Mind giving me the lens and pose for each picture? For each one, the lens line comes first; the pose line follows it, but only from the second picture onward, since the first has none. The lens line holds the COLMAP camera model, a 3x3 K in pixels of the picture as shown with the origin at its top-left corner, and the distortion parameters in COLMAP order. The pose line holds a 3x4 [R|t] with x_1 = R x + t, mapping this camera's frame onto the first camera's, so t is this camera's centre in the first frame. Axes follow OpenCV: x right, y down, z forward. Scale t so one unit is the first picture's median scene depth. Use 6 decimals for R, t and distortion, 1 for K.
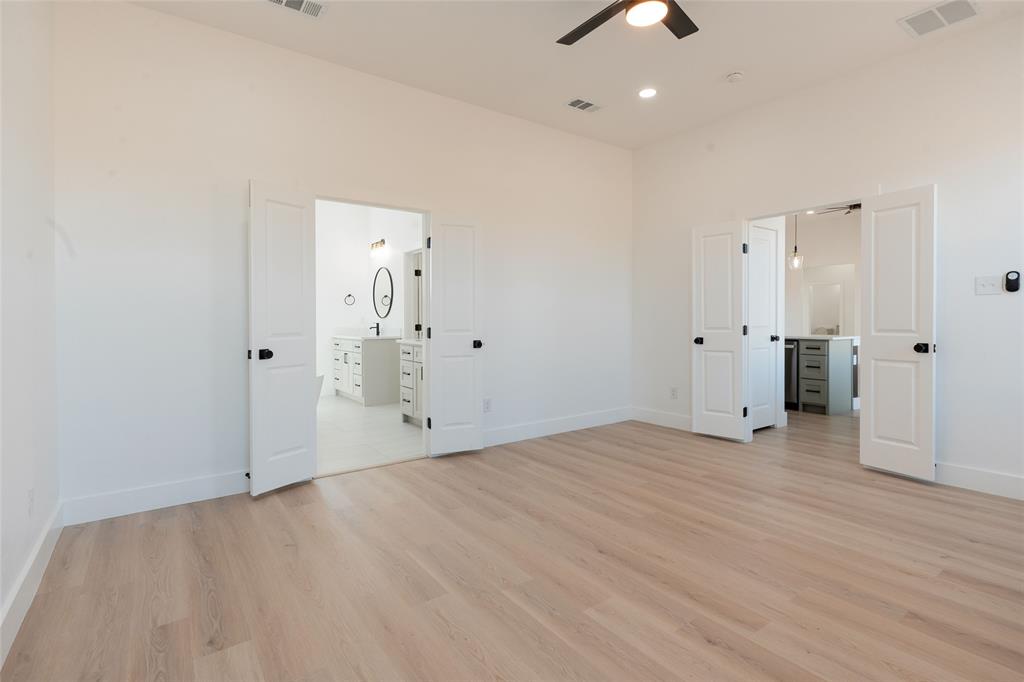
lens RADIAL K [[495.3, 0, 512.2], [0, 495.3, 324.7], [0, 0, 1]] dist [0.000560, 0.000052]
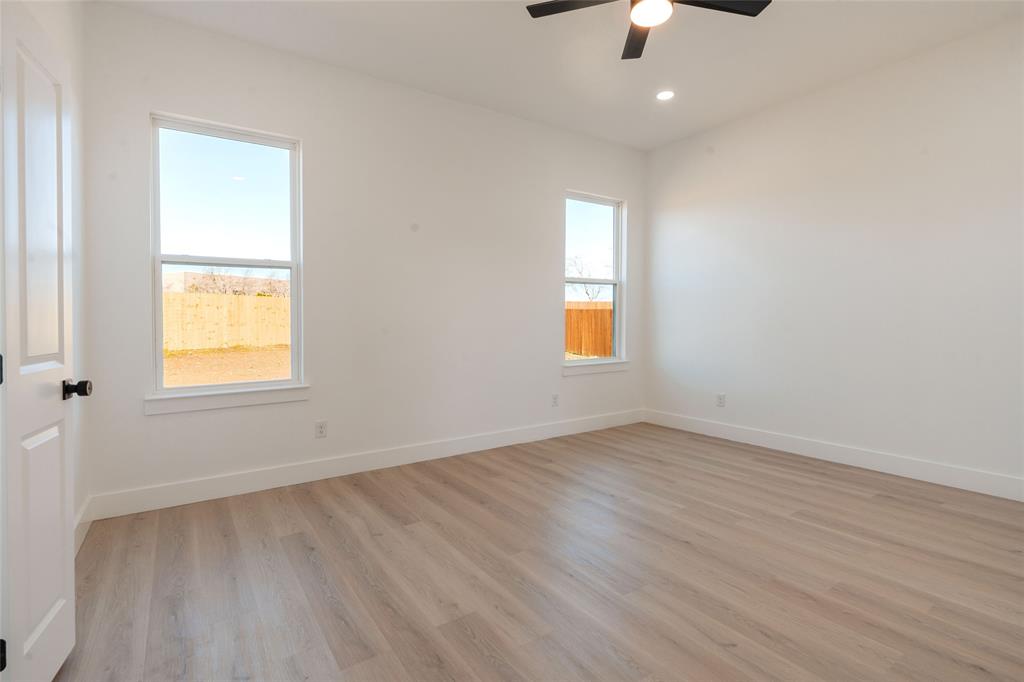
lens RADIAL K [[495.3, 0, 512.2], [0, 495.3, 324.7], [0, 0, 1]] dist [0.000560, 0.000052]
pose [[-0.999568, 0.014007, 0.025844, 0.526651], [0.014541, 0.999682, 0.020606, -0.030164], [-0.025548, 0.020972, -0.999454, 2.094195]]
